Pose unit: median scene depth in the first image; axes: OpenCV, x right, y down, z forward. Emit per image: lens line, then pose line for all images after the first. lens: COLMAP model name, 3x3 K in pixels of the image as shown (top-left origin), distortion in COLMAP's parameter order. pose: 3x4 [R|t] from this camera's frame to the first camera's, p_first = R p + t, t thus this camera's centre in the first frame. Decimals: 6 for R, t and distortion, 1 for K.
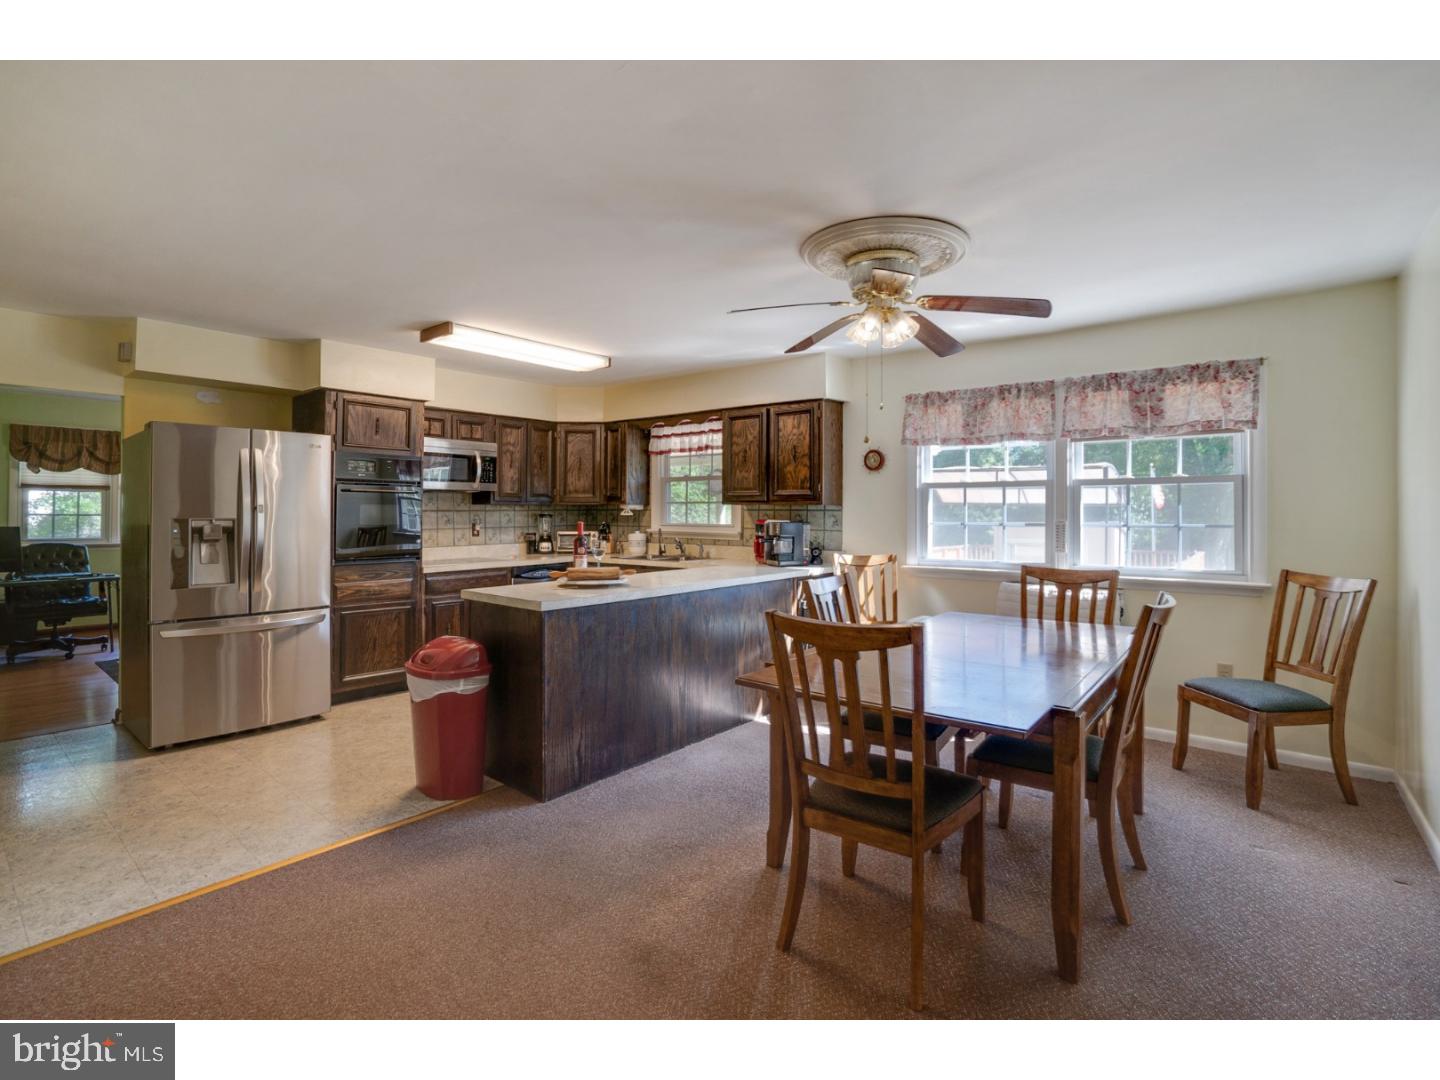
lens RADIAL K [[664.4, 0, 749.0], [0, 664.4, 503.7], [0, 0, 1]] dist [-0.029248, -0.001642]
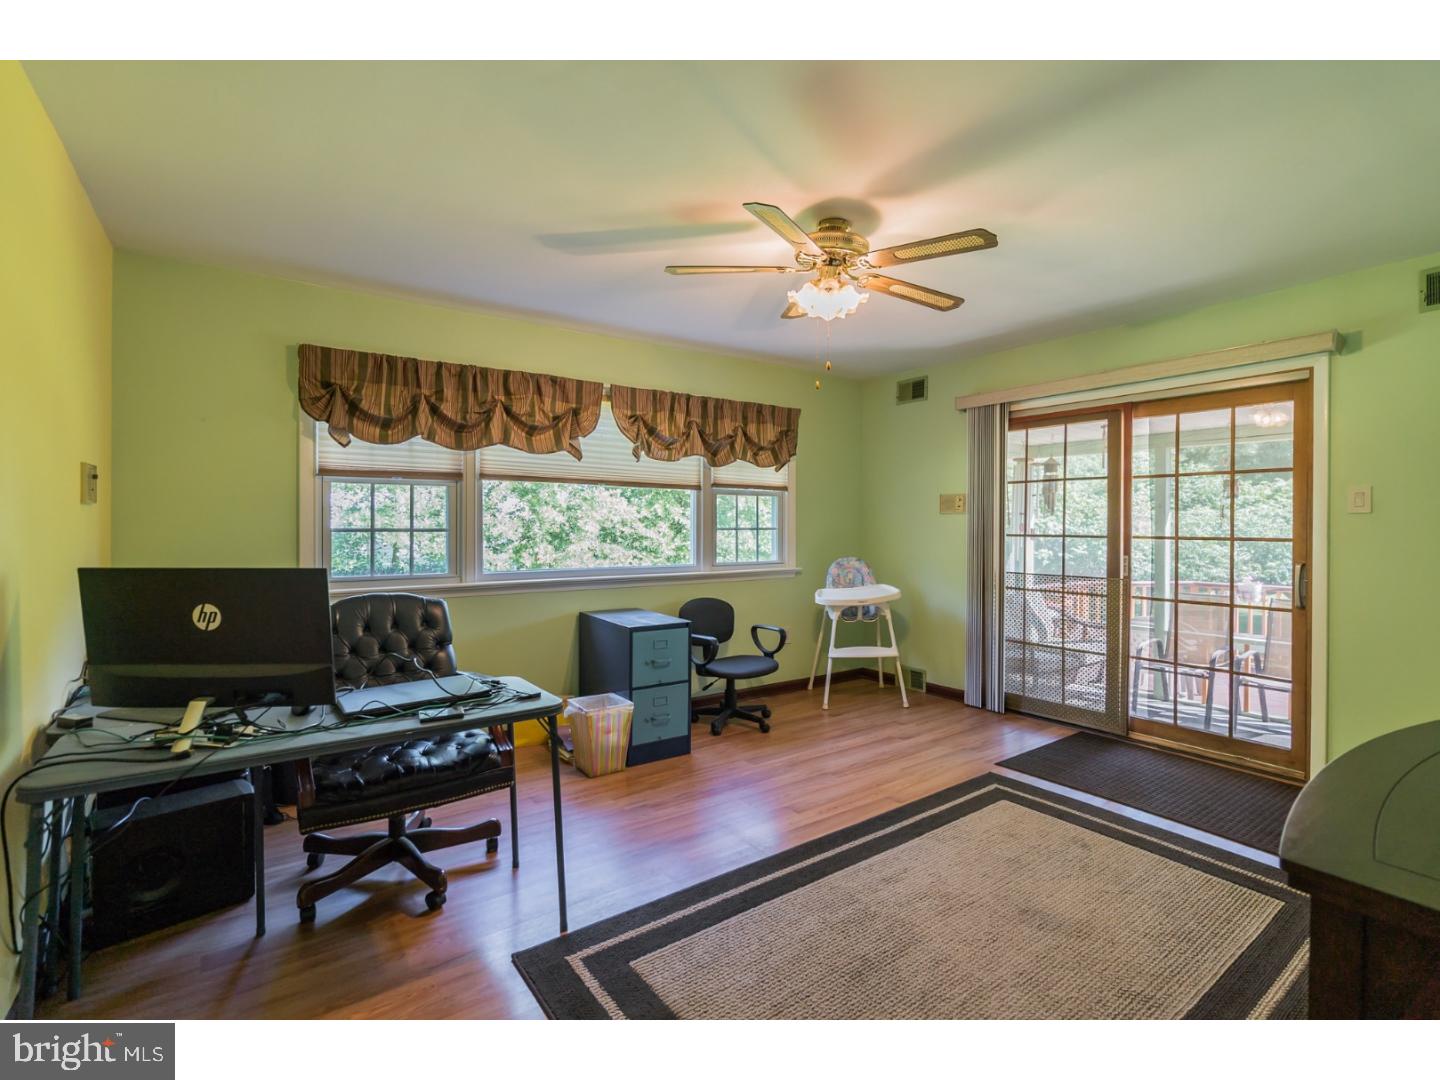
lens RADIAL K [[664.4, 0, 719.2], [0, 664.4, 536.6], [0, 0, 1]] dist [-0.029248, -0.001642]
pose [[0.956290, 0.005511, -0.292367, -0.687494], [0.001747, 0.999697, 0.024559, 0.010535], [0.292414, -0.023997, 0.955991, 0.594332]]
